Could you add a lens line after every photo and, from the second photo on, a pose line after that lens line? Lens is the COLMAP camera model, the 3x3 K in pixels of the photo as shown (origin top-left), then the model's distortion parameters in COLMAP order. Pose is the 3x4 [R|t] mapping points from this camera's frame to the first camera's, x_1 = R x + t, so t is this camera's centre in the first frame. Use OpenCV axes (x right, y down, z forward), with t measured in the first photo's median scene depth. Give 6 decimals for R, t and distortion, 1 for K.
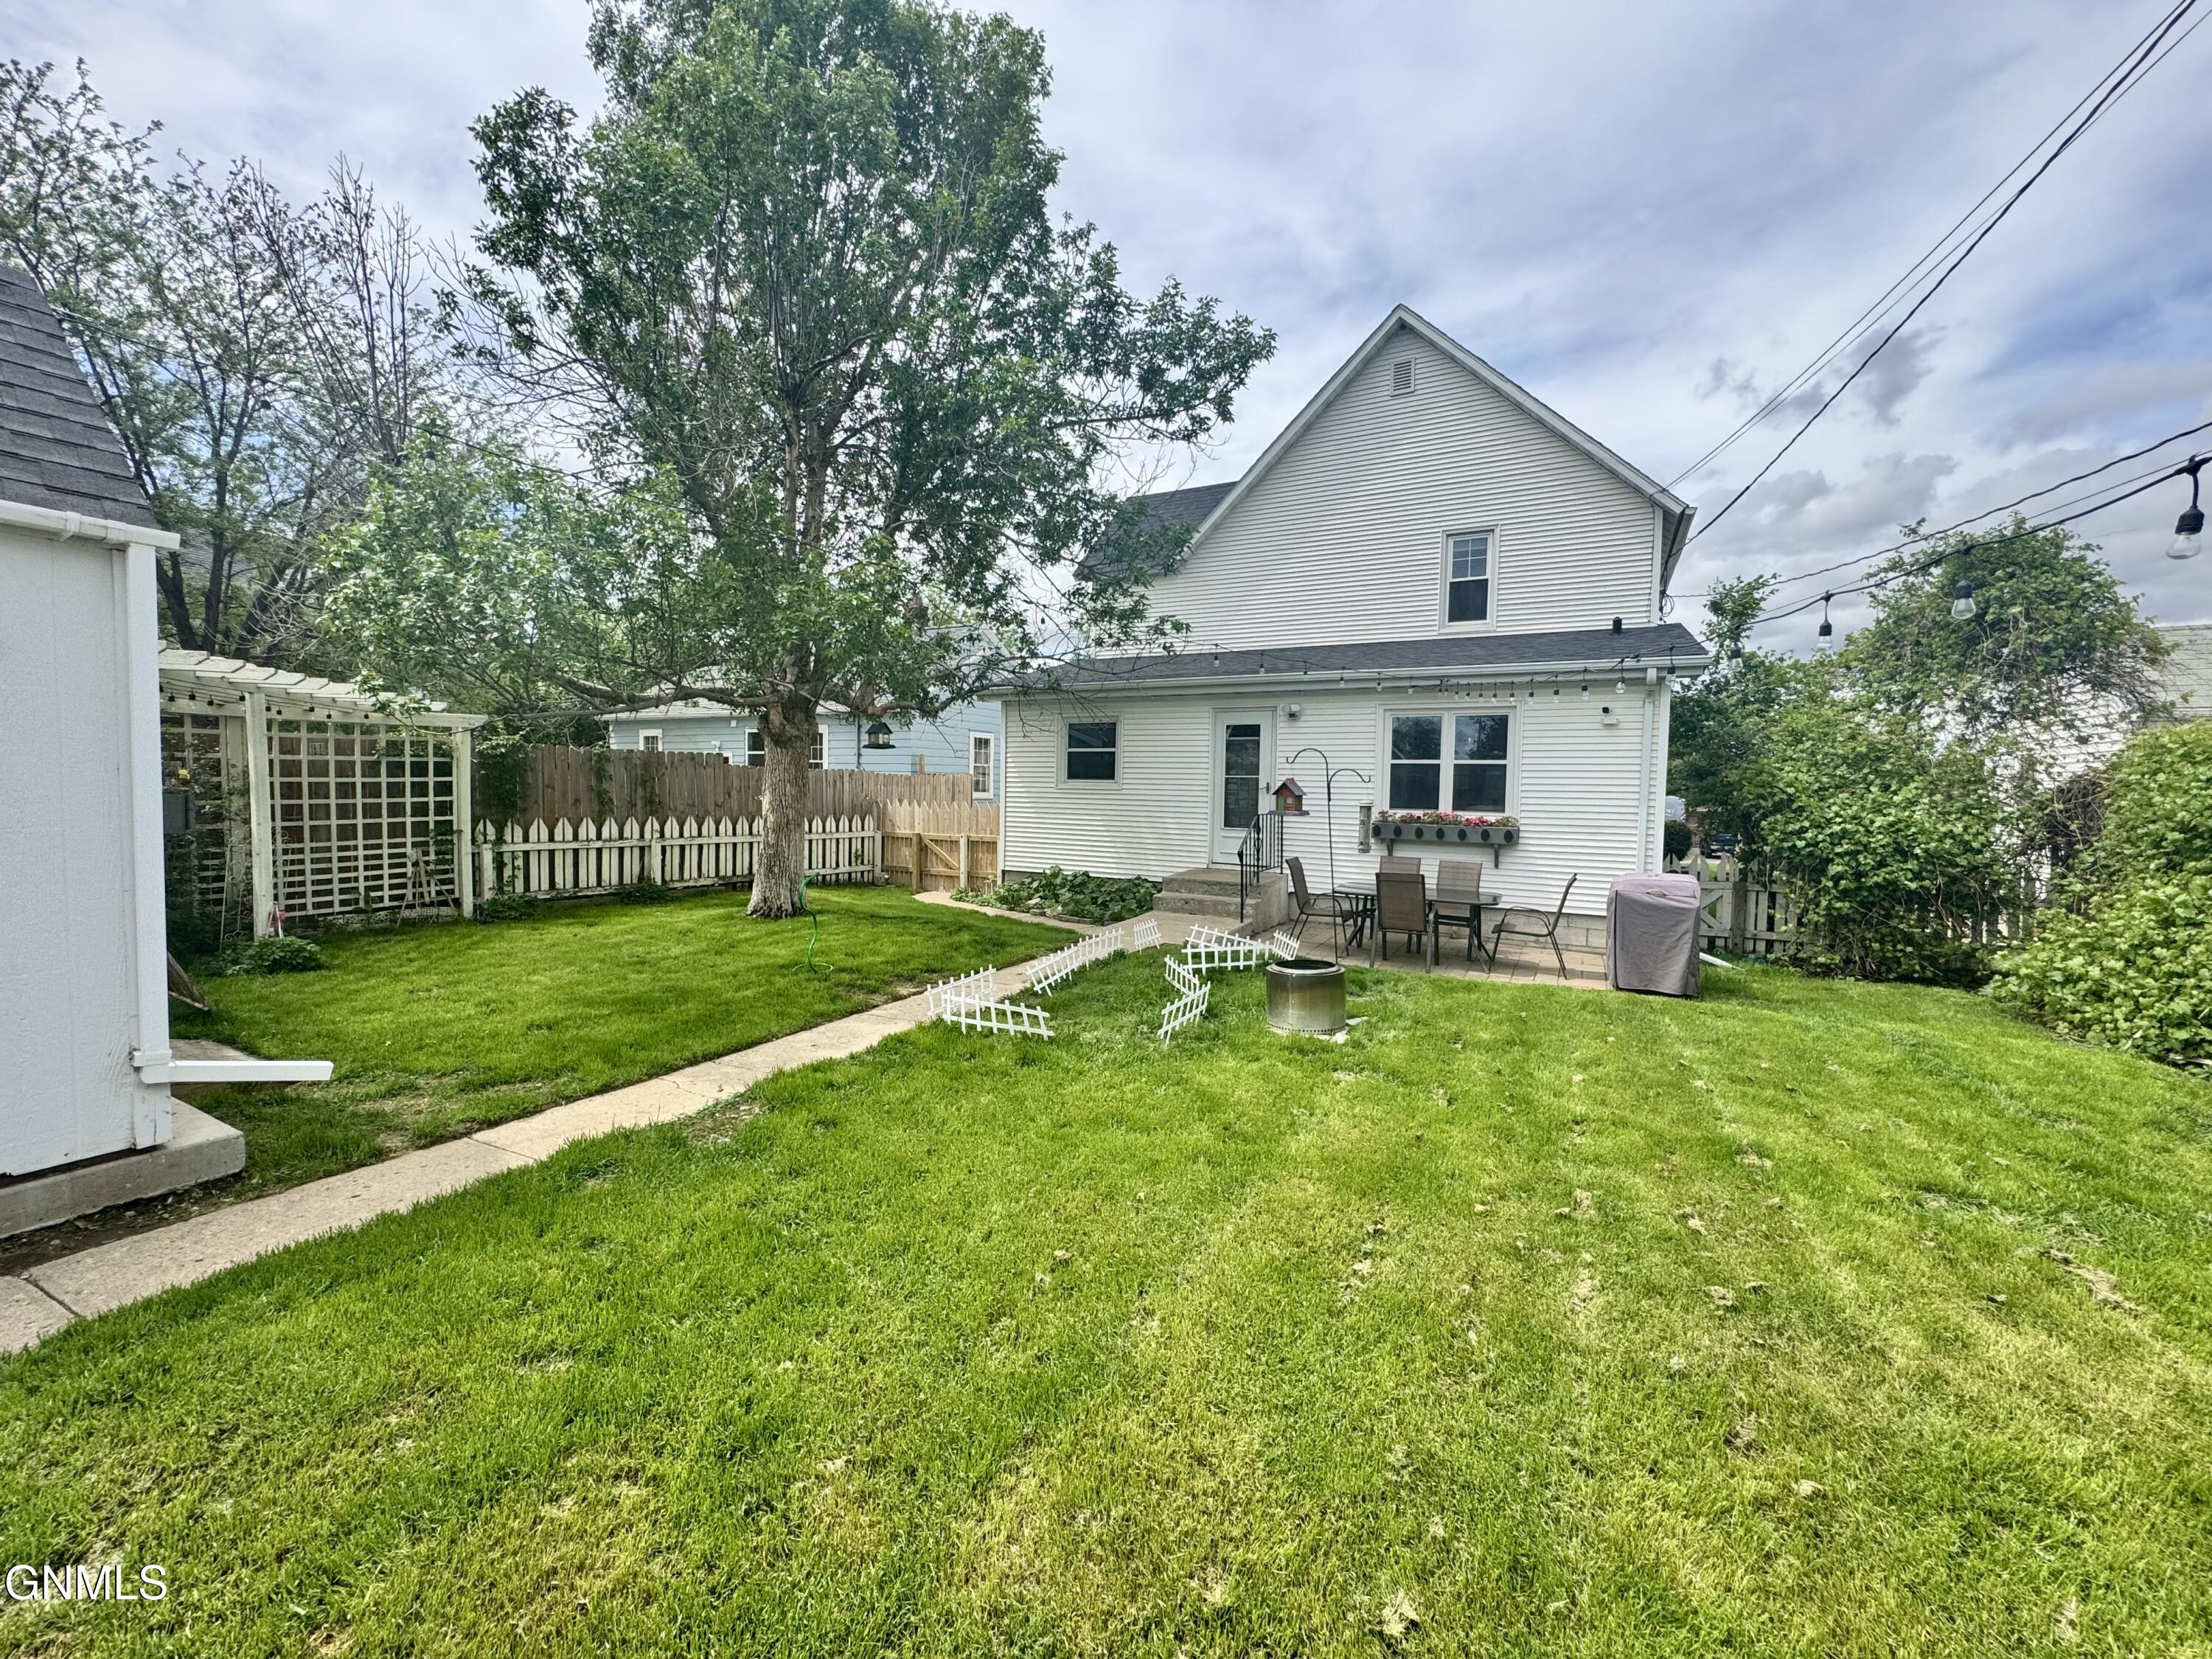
lens RADIAL K [[884.3, 0, 1104.6], [0, 884.3, 825.9], [0, 0, 1]] dist [-0.002889, 0.001163]
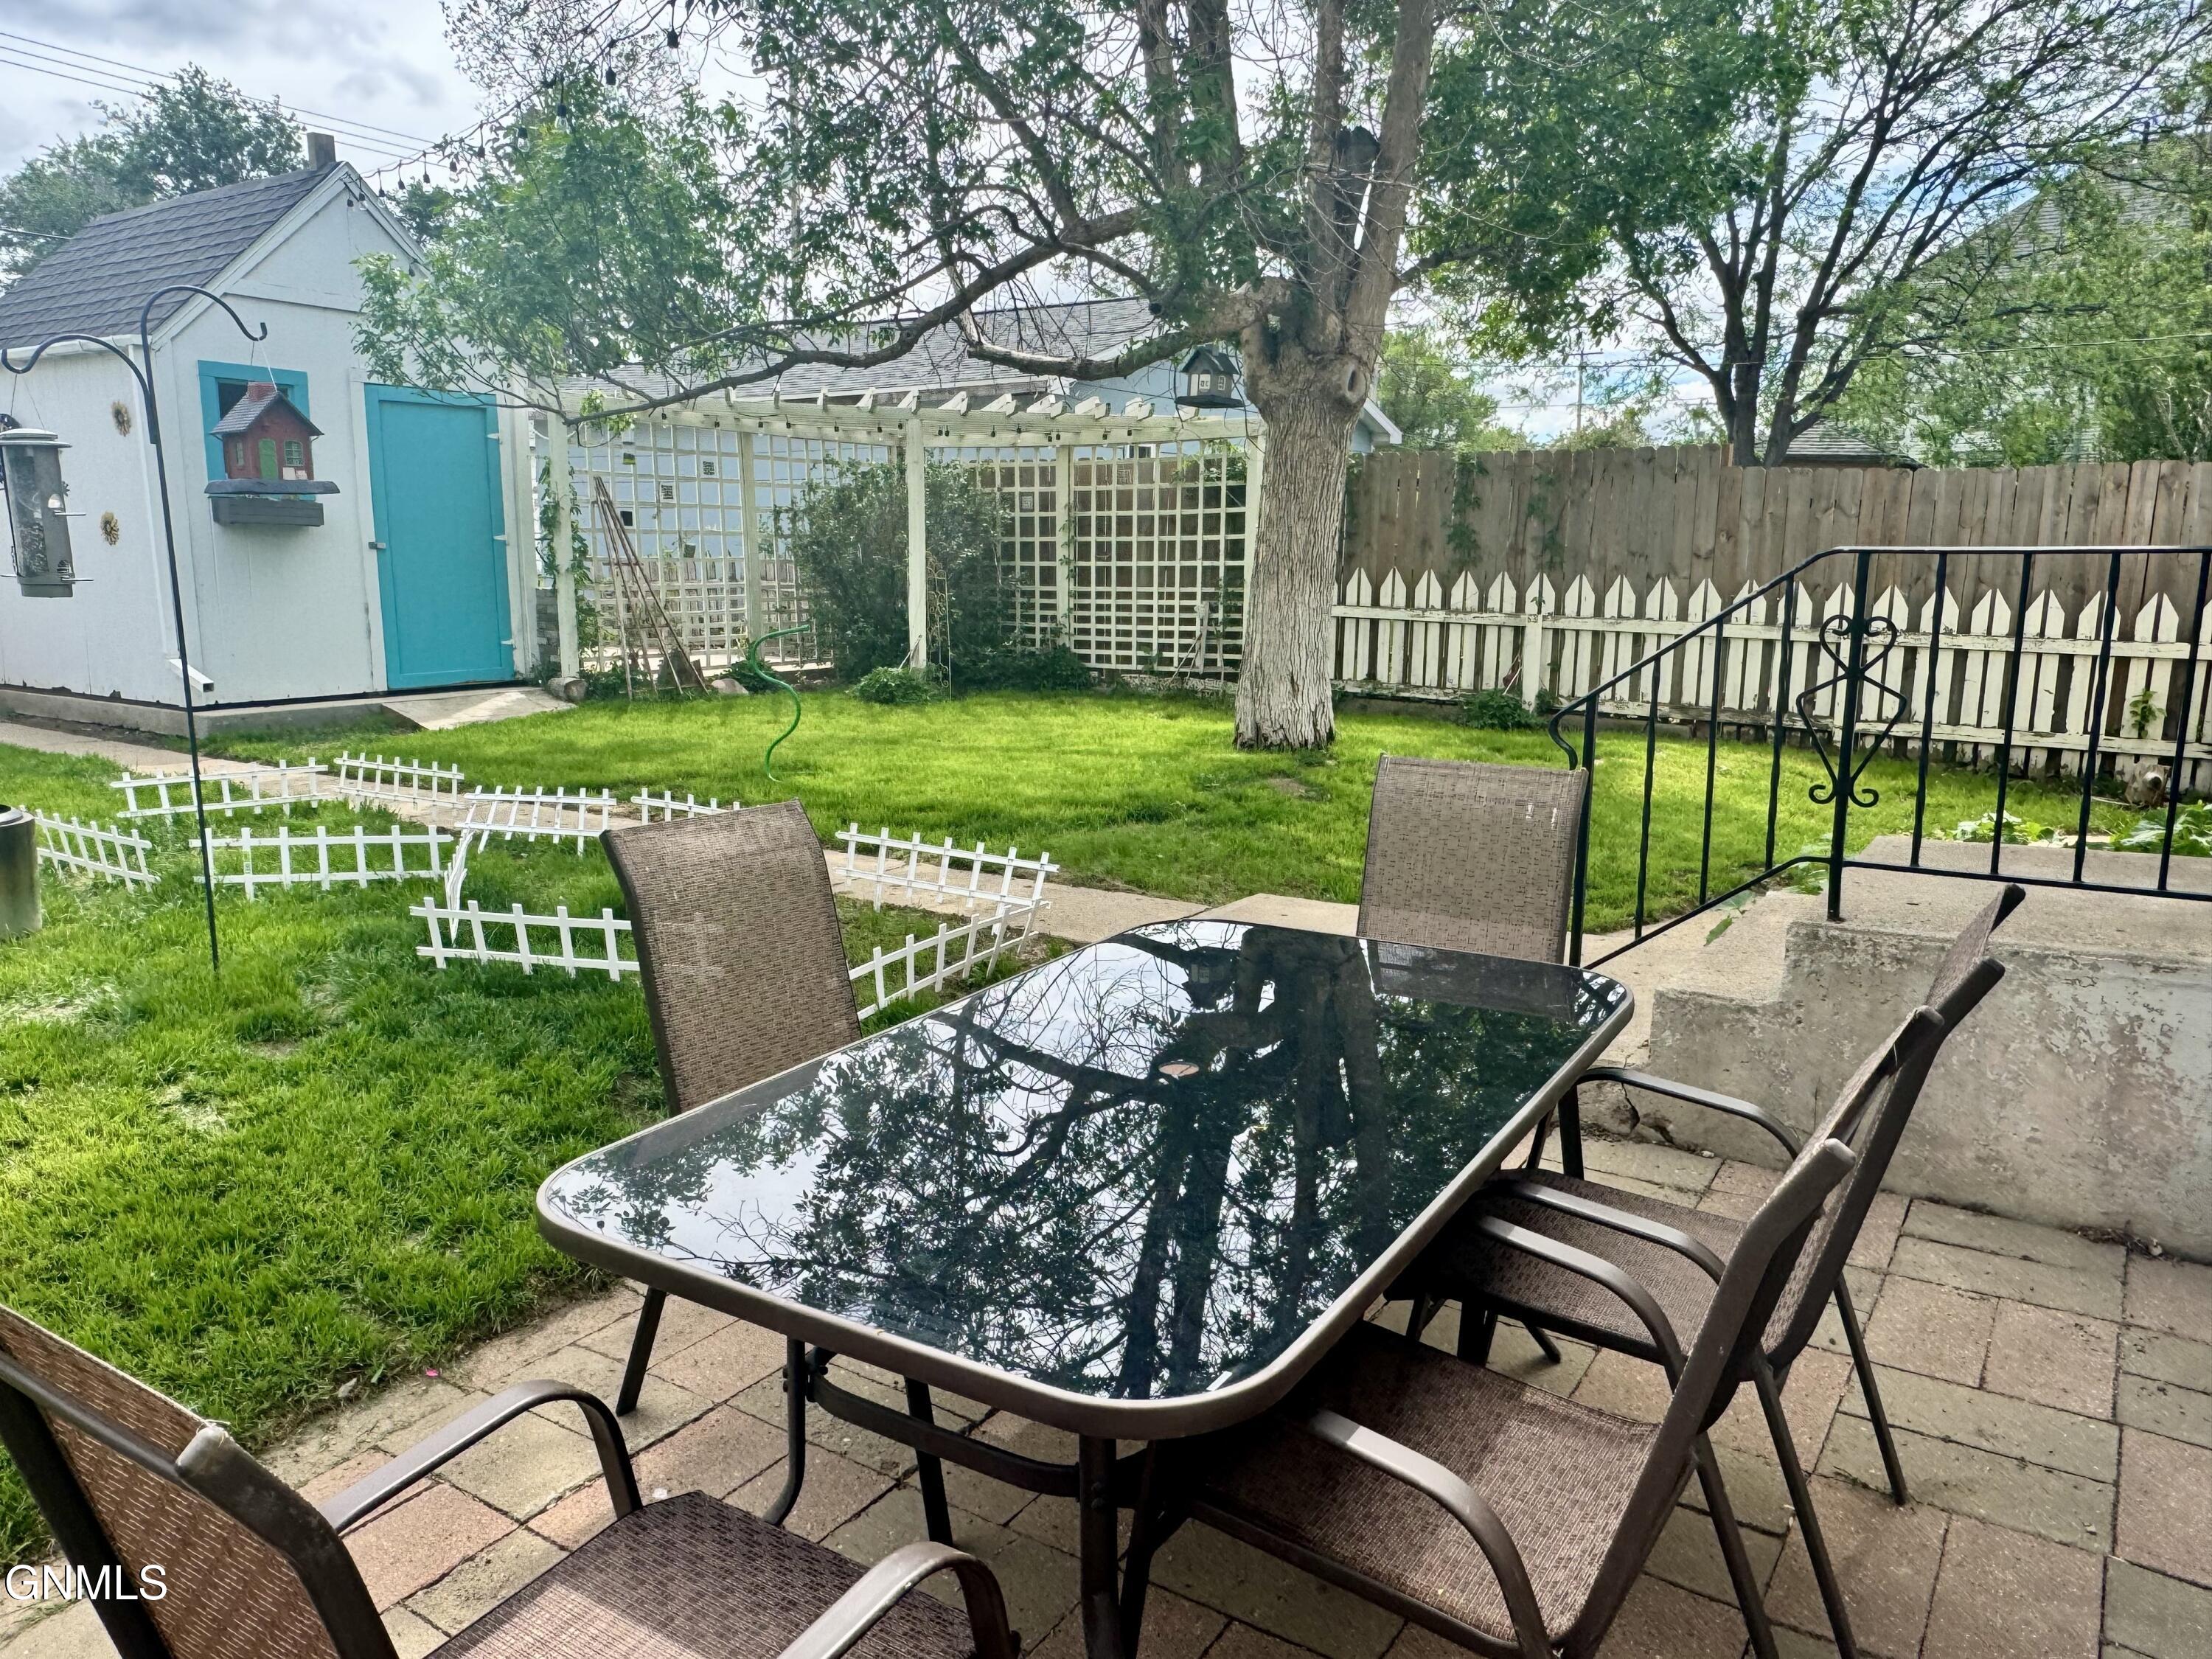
lens RADIAL K [[1548.2, 0, 1112.6], [0, 1548.2, 836.1], [0, 0, 1]] dist [0.002701, -0.007032]
pose [[-0.088803, 0.167222, -0.981912, 0.578137], [-0.053278, 0.983598, 0.172327, -0.001881], [0.994623, 0.067617, -0.078437, 1.001397]]
